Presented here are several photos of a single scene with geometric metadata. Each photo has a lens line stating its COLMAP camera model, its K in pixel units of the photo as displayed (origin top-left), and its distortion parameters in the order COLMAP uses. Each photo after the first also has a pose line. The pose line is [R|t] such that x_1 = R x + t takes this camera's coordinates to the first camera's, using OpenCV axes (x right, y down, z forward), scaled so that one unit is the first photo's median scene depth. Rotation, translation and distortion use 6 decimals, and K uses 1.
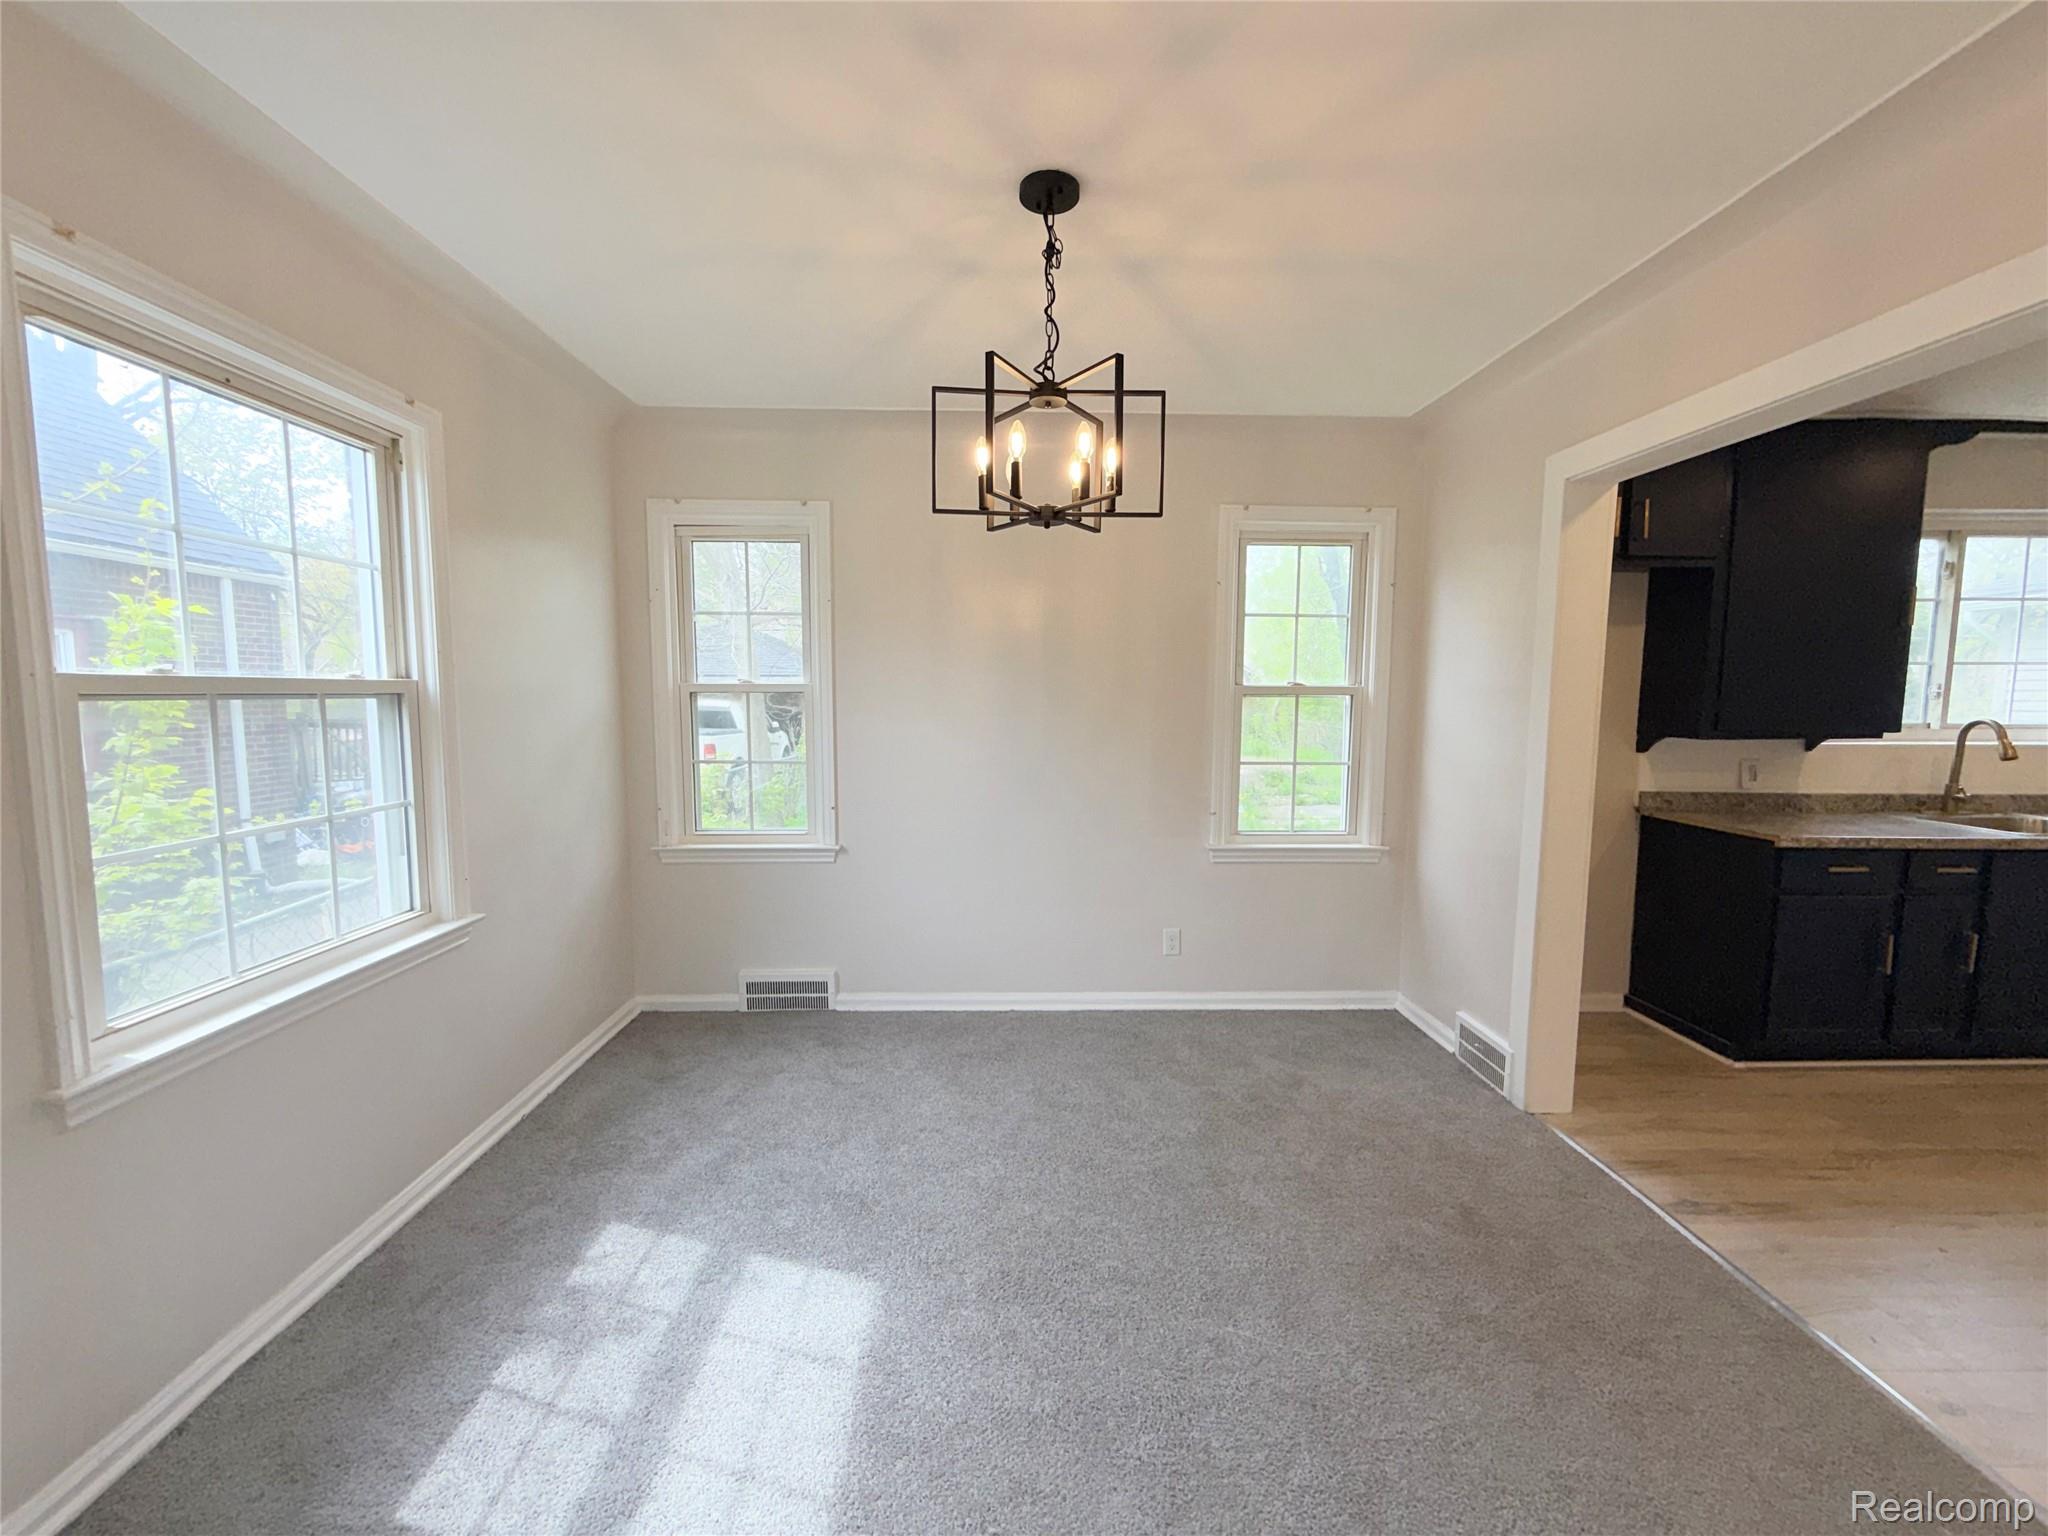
lens RADIAL K [[829.3, 0, 1024.1], [0, 829.3, 765.9], [0, 0, 1]] dist [0.003193, -0.000011]
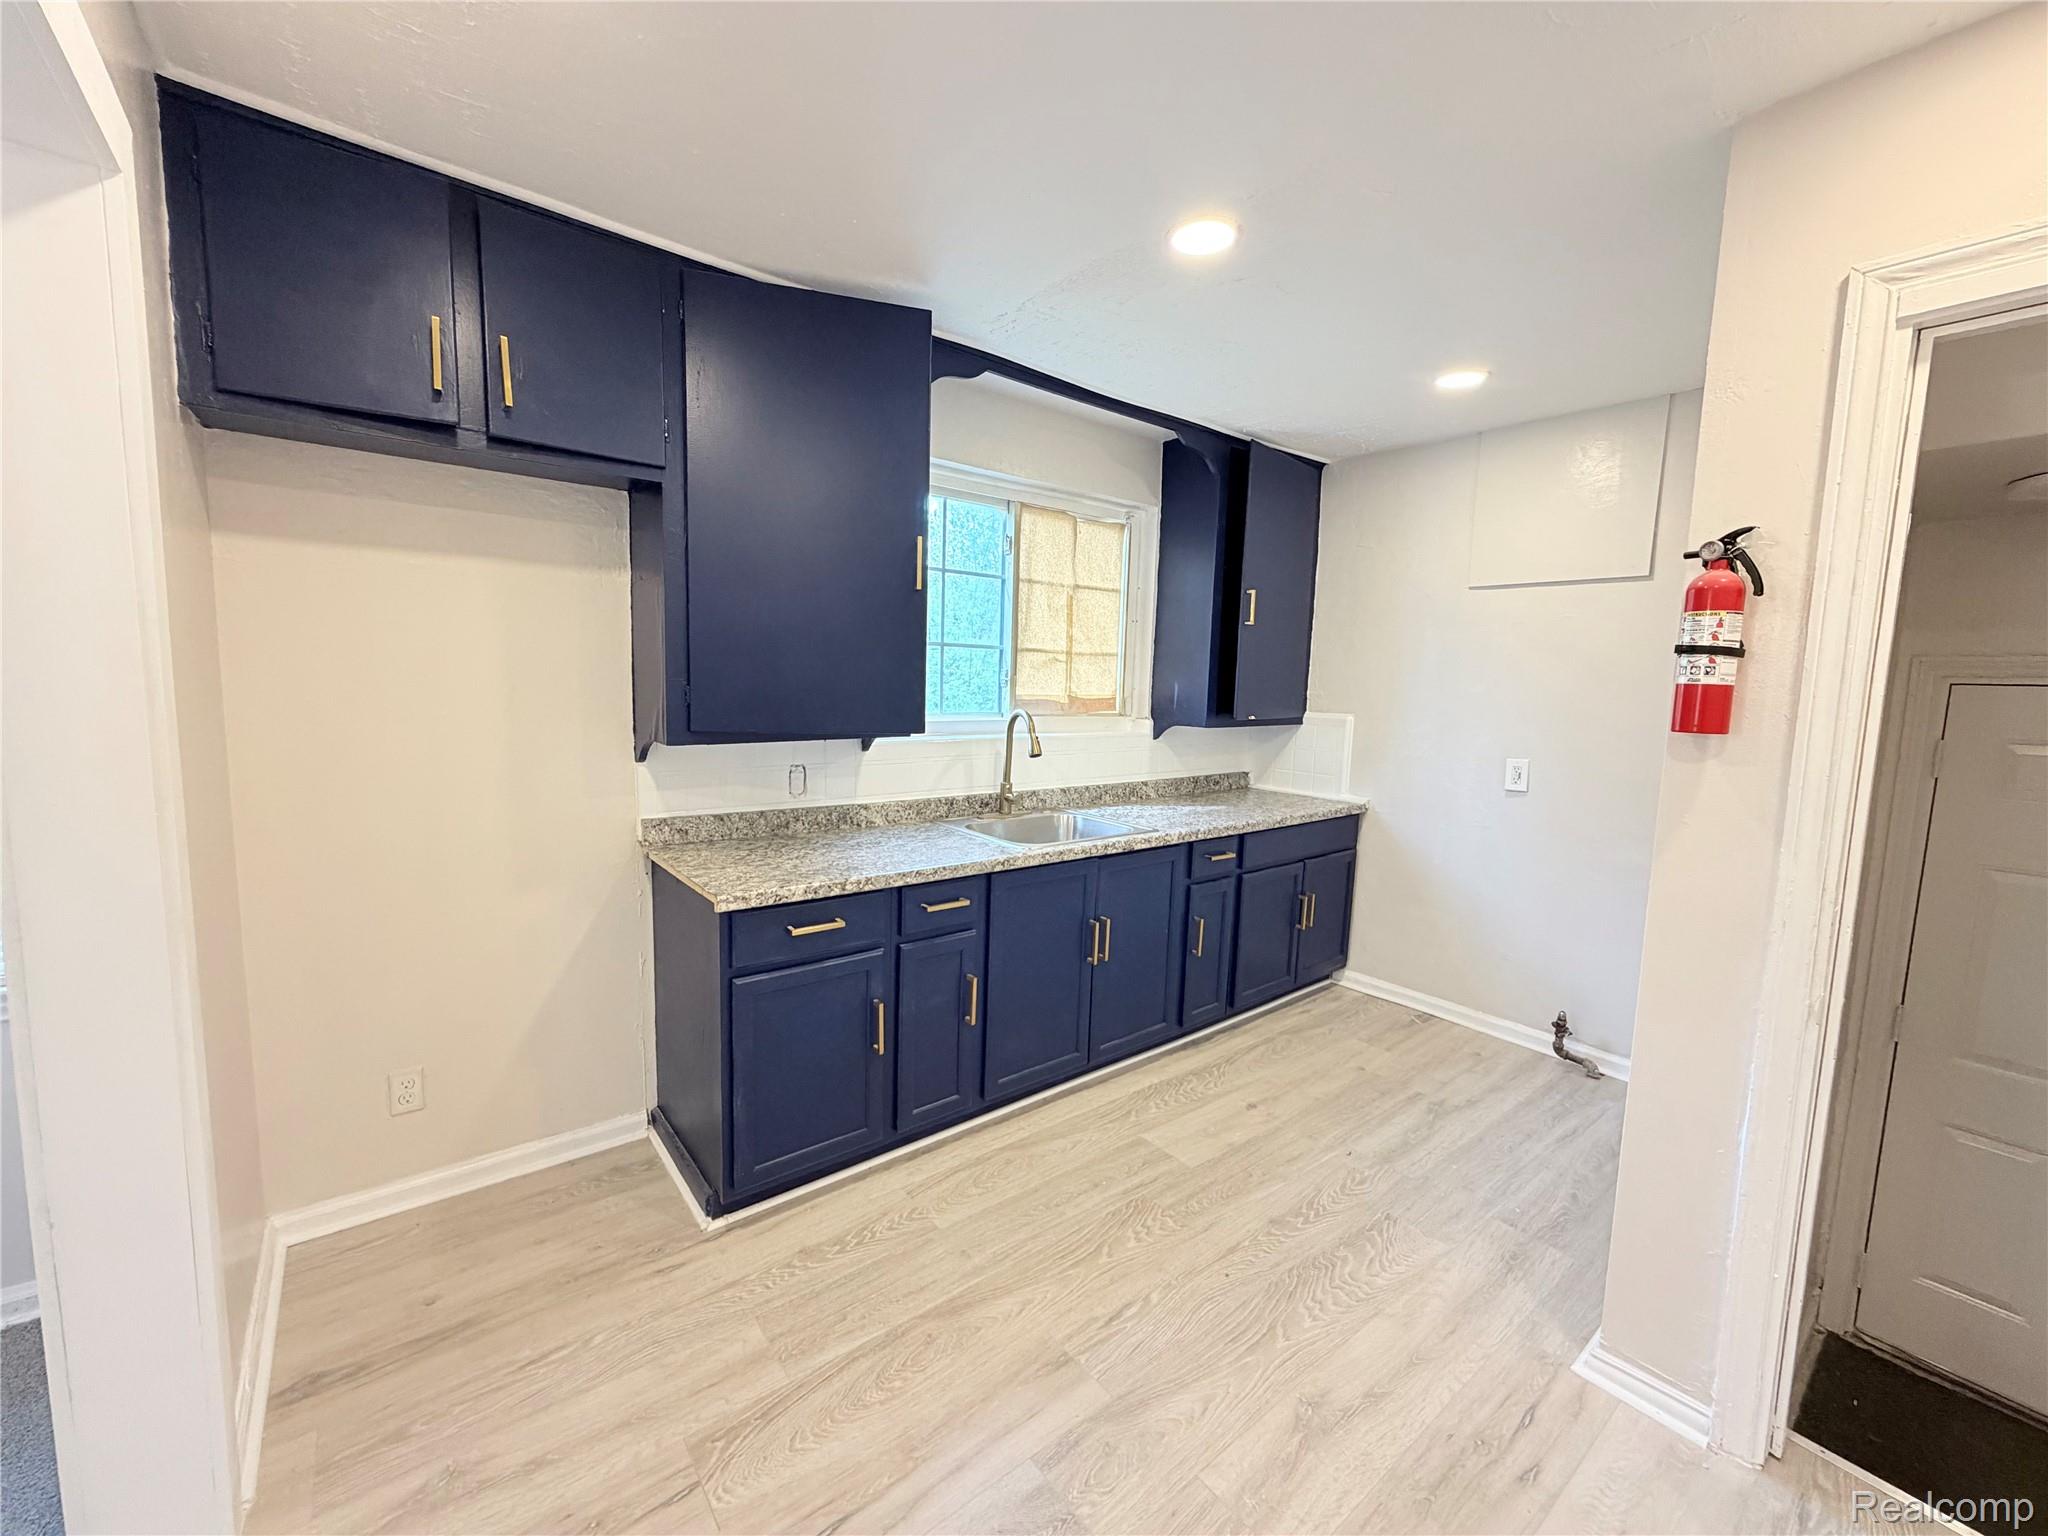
lens RADIAL K [[829.3, 0, 1024.0], [0, 829.3, 758.0], [0, 0, 1]] dist [0.003193, -0.000011]
pose [[0.793854, -0.039673, 0.606813, 0.586644], [0.026486, 0.999178, 0.030675, -0.031973], [-0.607531, -0.008280, 0.794253, 0.274748]]
